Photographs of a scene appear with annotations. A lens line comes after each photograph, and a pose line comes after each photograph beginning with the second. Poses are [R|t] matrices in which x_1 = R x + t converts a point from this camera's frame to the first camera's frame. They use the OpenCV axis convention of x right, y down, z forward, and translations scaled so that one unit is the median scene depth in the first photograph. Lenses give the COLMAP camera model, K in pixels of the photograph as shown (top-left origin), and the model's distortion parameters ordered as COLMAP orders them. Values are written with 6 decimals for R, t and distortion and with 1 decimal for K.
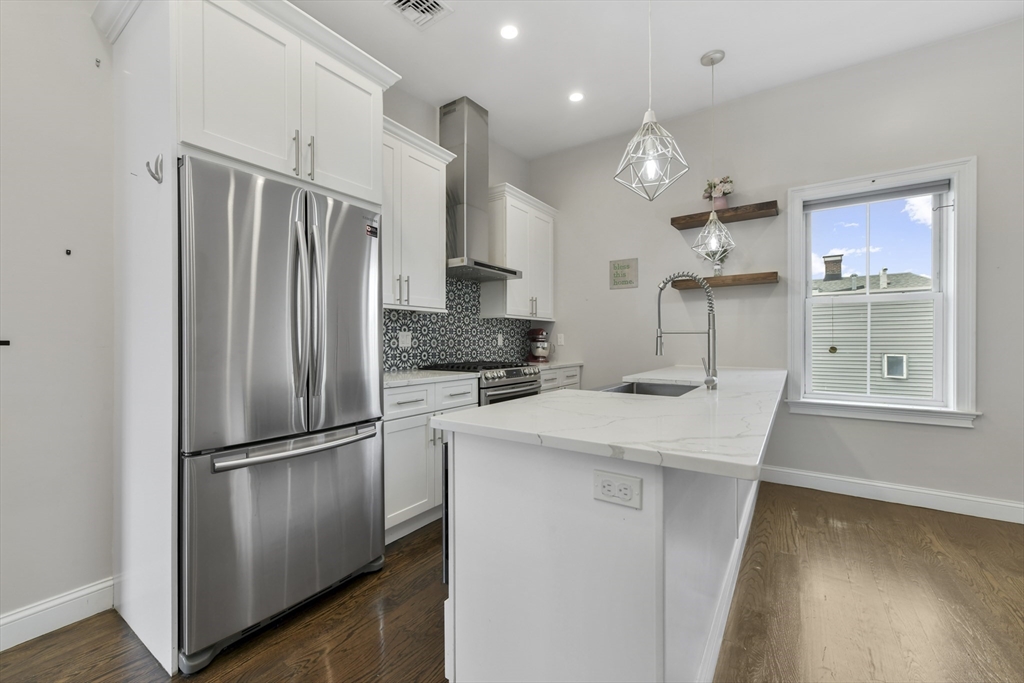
lens RADIAL K [[411.6, 0, 526.5], [0, 411.6, 338.2], [0, 0, 1]] dist [0.003765, 0.000454]
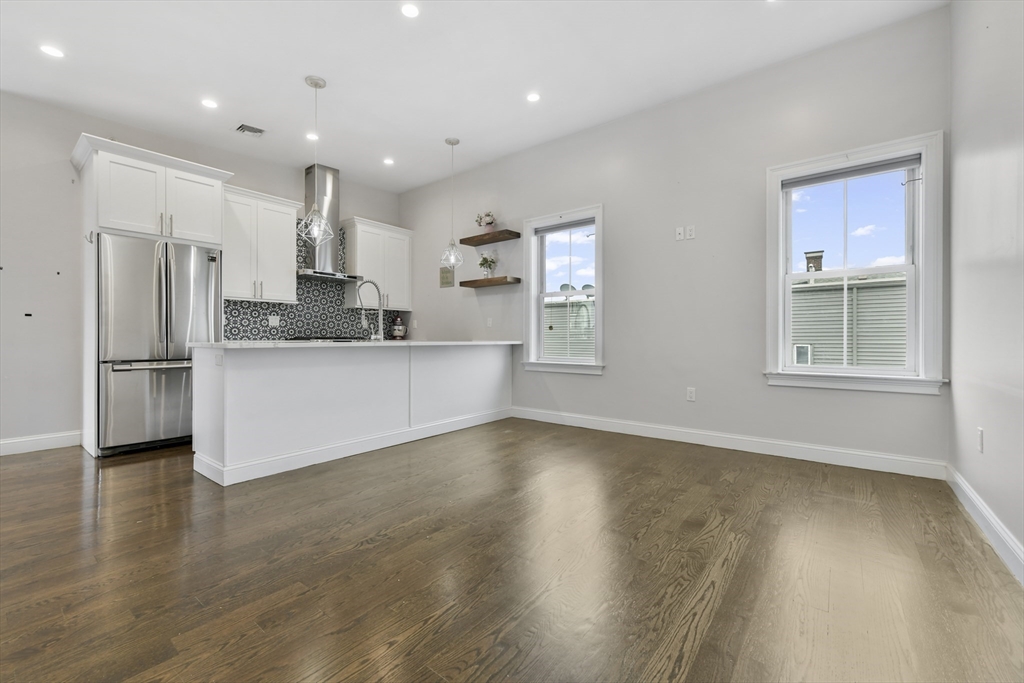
lens RADIAL K [[411.6, 0, 517.7], [0, 411.6, 335.9], [0, 0, 1]] dist [0.003765, 0.000454]
pose [[0.997497, 0.002546, -0.070659, 0.708336], [-0.002435, 0.999996, 0.001652, 0.053516], [0.070663, -0.001476, 0.997499, -0.483514]]
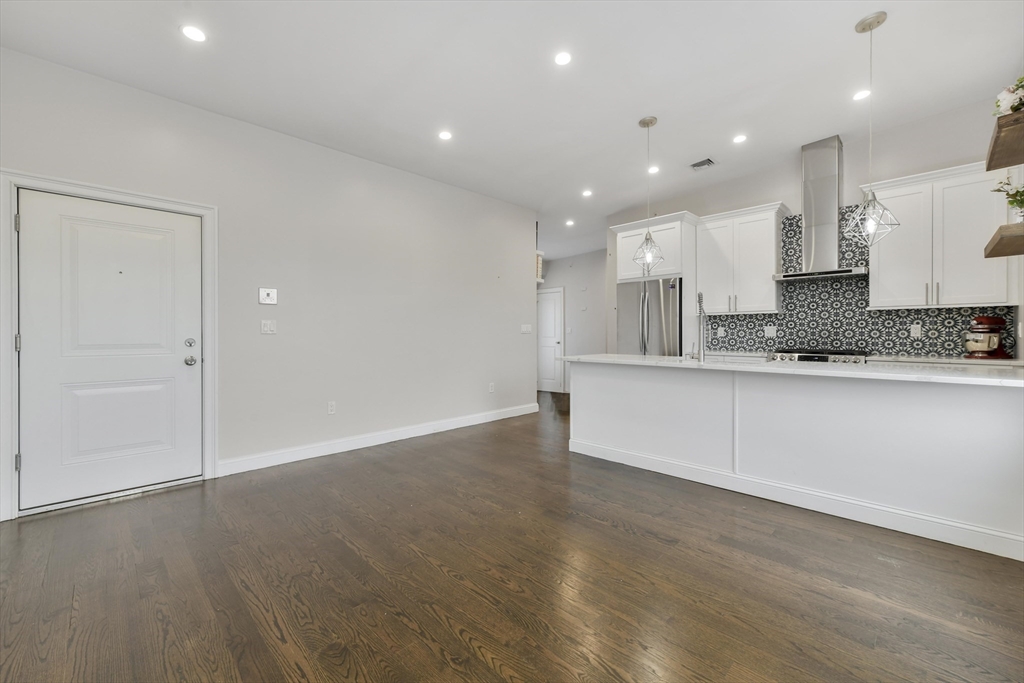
lens RADIAL K [[411.6, 0, 521.8], [0, 411.6, 337.5], [0, 0, 1]] dist [0.003765, 0.000454]
pose [[-0.175964, 0.013923, -0.984298, 1.295989], [0.010099, 0.999873, 0.012338, -0.002155], [0.984345, -0.007769, -0.176082, 0.342773]]
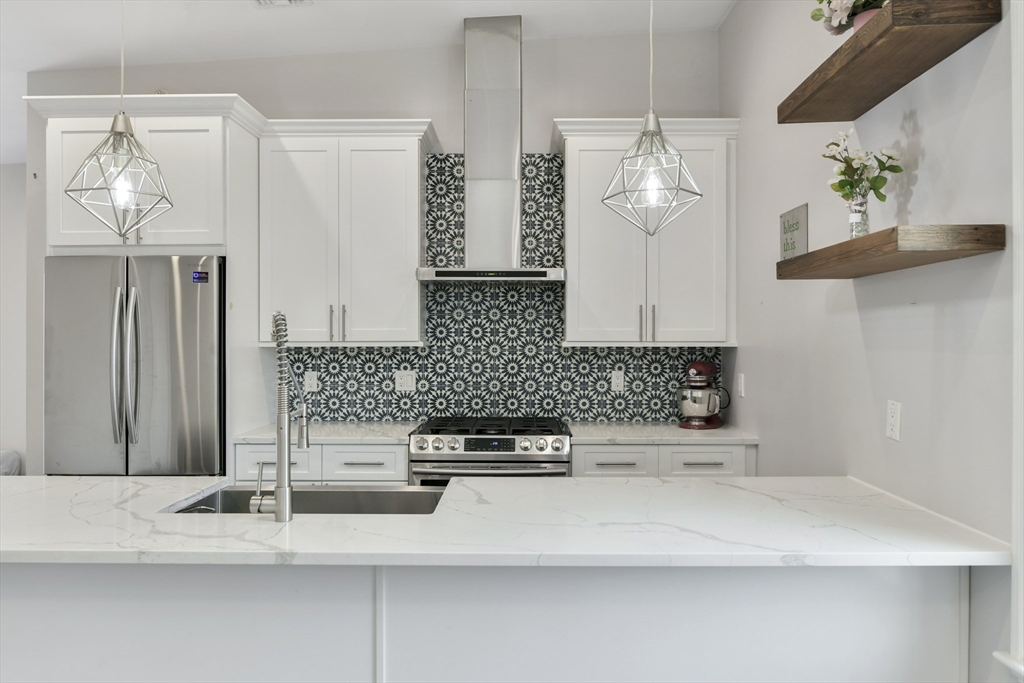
lens RADIAL K [[702.1, 0, 514.8], [0, 702.1, 340.3], [0, 0, 1]] dist [-0.018261, 0.004132]
pose [[0.552793, 0.004824, -0.833305, 0.833357], [0.002673, 0.999968, 0.007563, -0.075424], [0.833315, -0.006408, 0.552762, 0.434377]]
